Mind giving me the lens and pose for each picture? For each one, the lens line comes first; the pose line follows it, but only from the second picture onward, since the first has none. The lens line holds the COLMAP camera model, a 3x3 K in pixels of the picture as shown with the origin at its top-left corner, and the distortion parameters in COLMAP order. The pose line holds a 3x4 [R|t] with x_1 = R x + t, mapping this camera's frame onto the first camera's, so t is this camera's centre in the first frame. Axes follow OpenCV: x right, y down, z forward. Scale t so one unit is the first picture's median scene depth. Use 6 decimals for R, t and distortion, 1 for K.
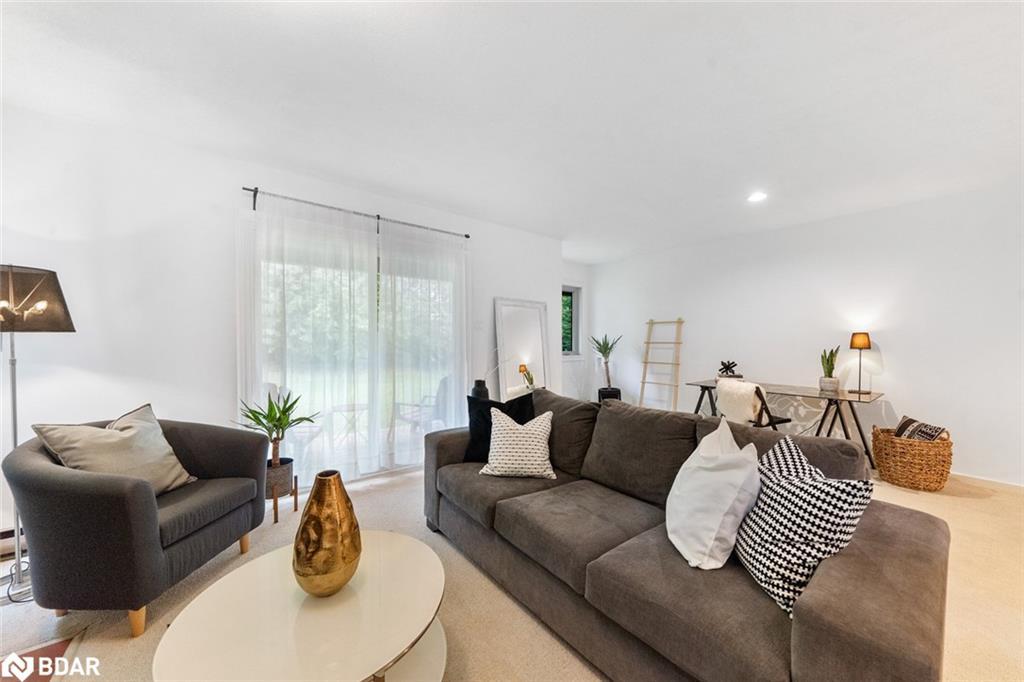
lens RADIAL K [[362.6, 0, 512.0], [0, 362.6, 341.0], [0, 0, 1]] dist [0.000176, 0.000070]
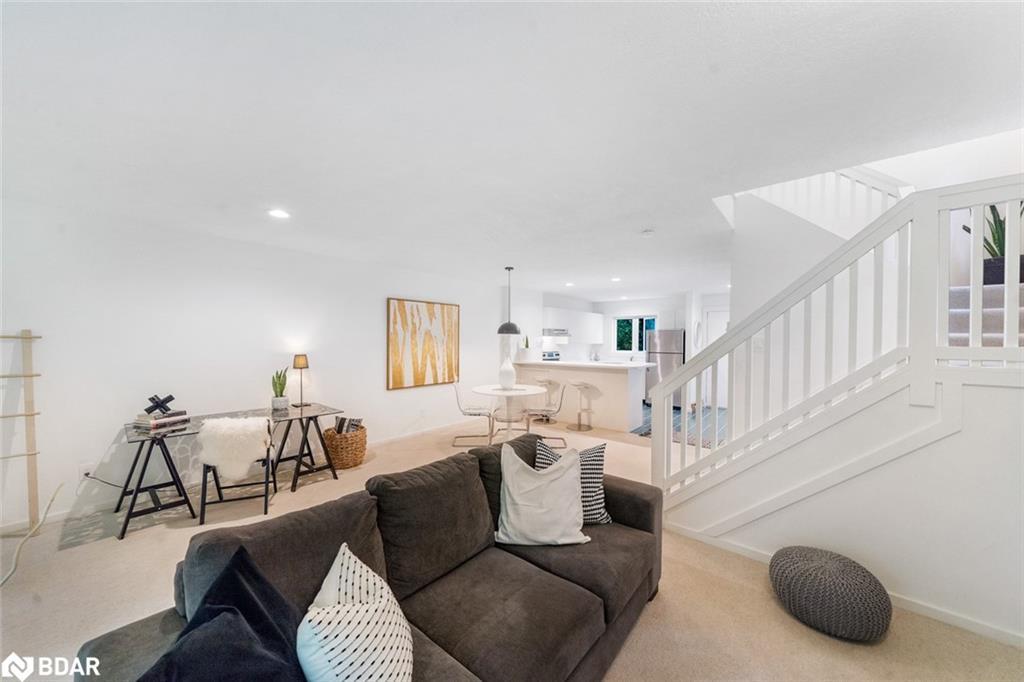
lens RADIAL K [[362.6, 0, 512.0], [0, 362.6, 341.0], [0, 0, 1]] dist [0.000176, 0.000070]
pose [[-0.197753, -0.008223, 0.980217, -0.325927], [-0.002569, 0.999966, 0.007870, -0.077552], [-0.980248, -0.000962, -0.197768, 0.562519]]
